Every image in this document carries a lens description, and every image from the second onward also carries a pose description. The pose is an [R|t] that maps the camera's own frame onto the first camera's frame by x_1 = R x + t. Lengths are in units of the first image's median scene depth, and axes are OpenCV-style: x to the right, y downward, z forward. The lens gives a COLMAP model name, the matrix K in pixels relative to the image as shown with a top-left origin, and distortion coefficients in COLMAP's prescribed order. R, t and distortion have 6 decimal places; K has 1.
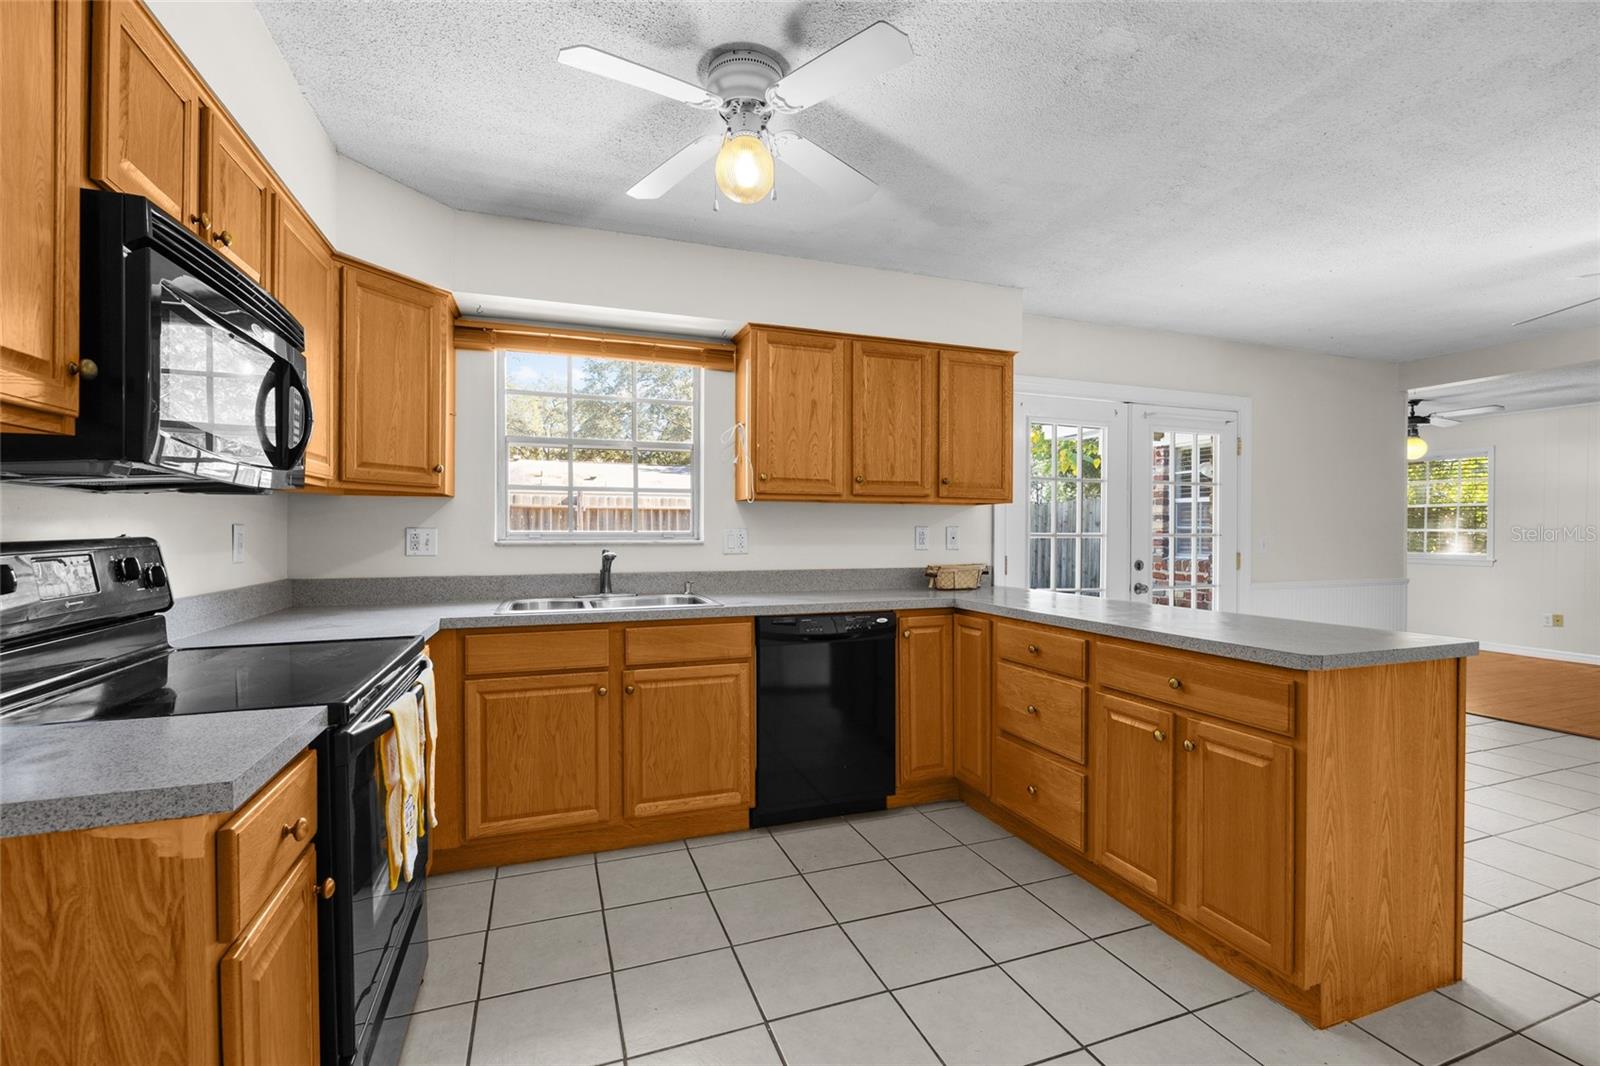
lens RADIAL K [[698.6, 0, 800.3], [0, 698.6, 532.4], [0, 0, 1]] dist [-0.013080, -0.000183]
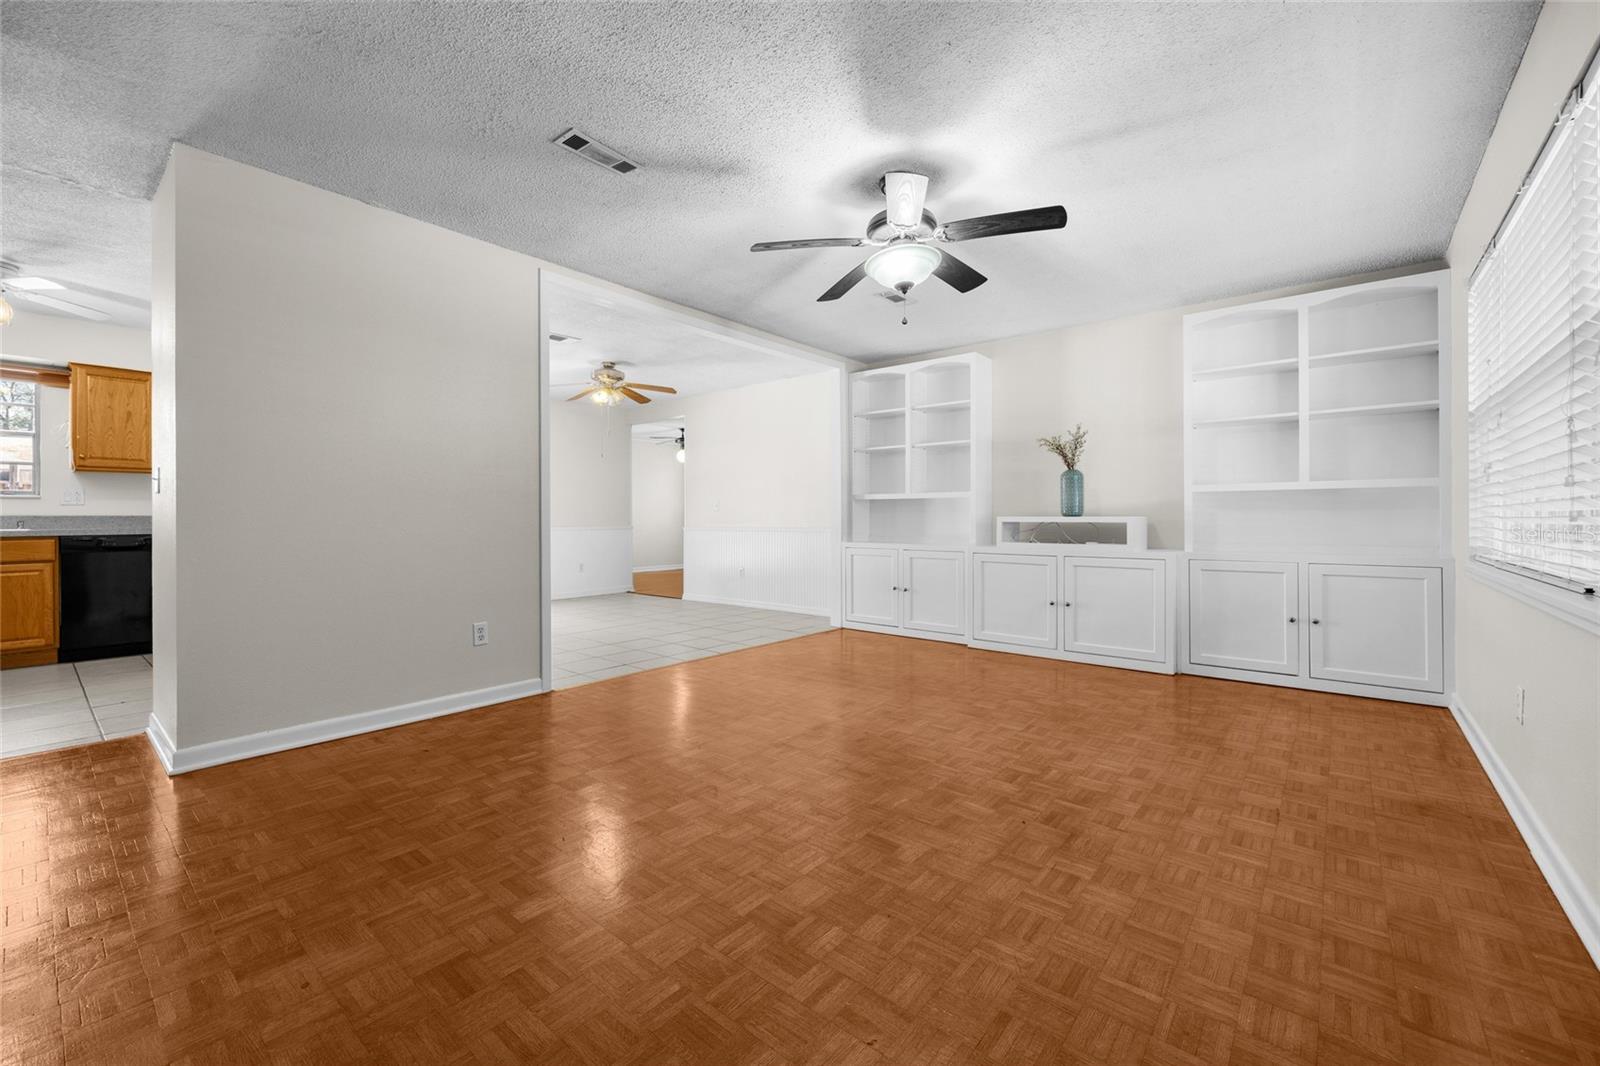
lens RADIAL K [[641.7, 0, 810.0], [0, 641.7, 522.5], [0, 0, 1]] dist [-0.005086, 0.000008]
pose [[0.862138, -0.008467, 0.506602, 0.652546], [0.008724, 0.999960, 0.001865, 0.087573], [-0.506598, 0.002811, 0.862178, -1.146930]]
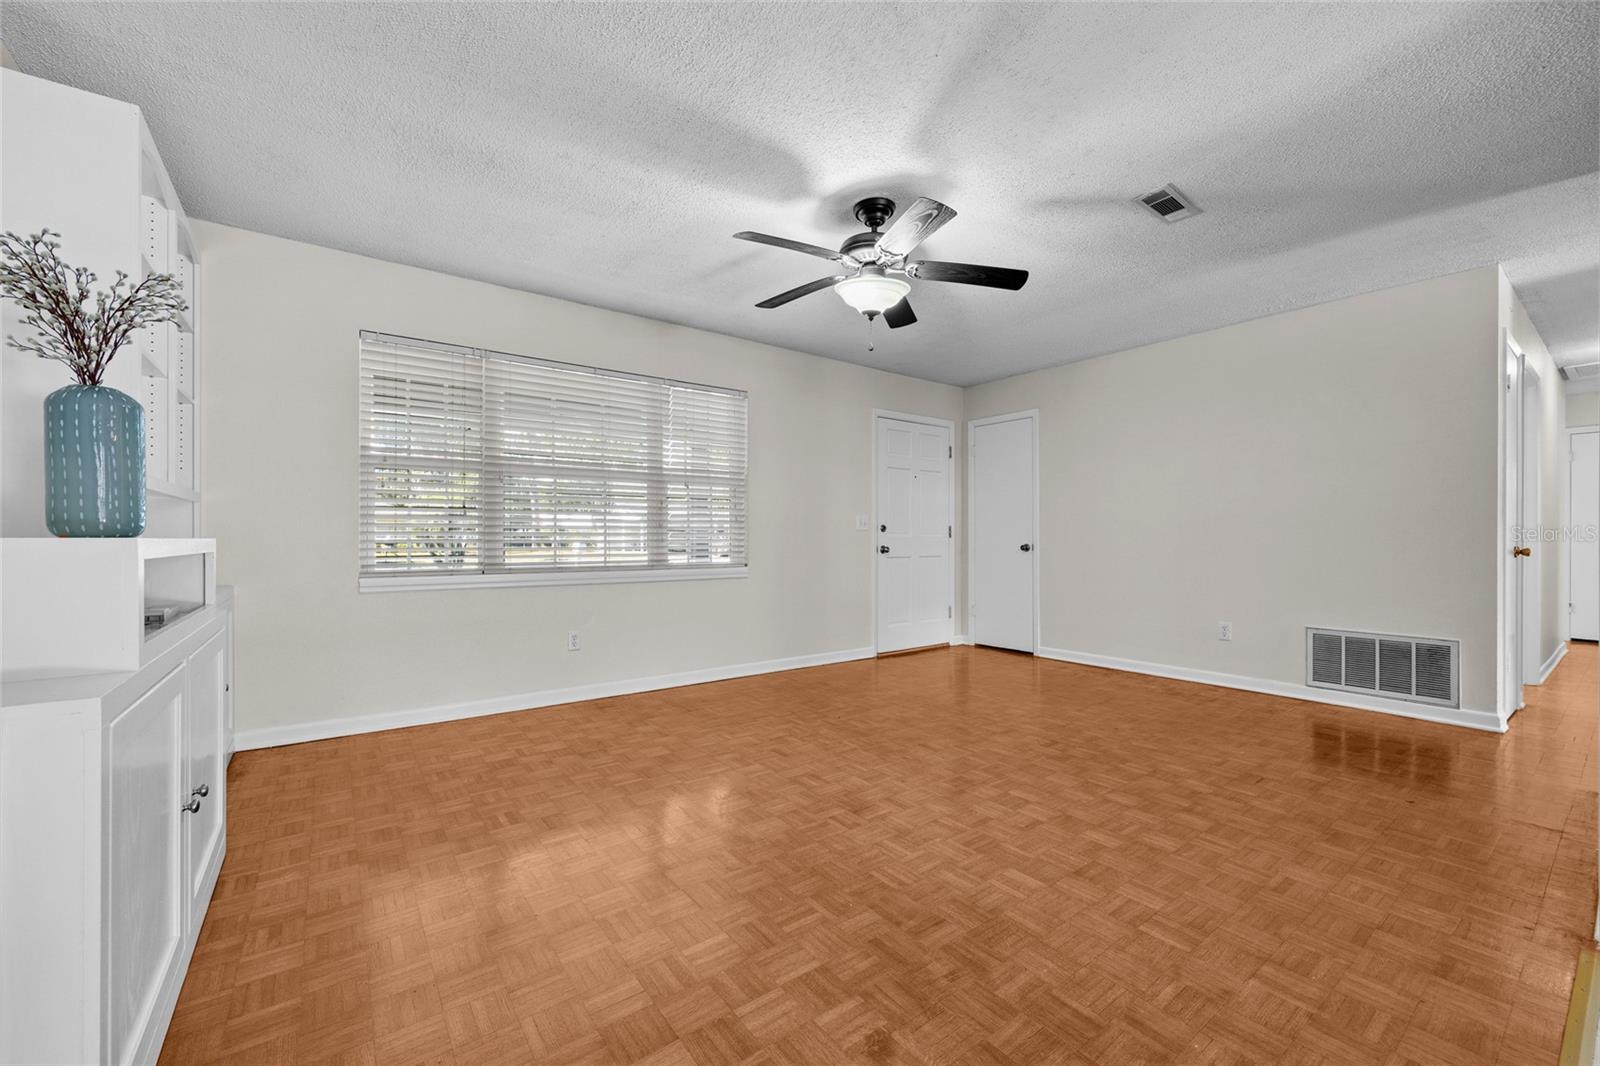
lens RADIAL K [[641.7, 0, 821.0], [0, 641.7, 539.0], [0, 0, 1]] dist [-0.005086, 0.000008]
pose [[-0.953680, -0.009171, -0.300682, 1.566167], [-0.011247, 0.999923, 0.005172, 0.076050], [0.300612, 0.008314, -0.953710, 0.405960]]
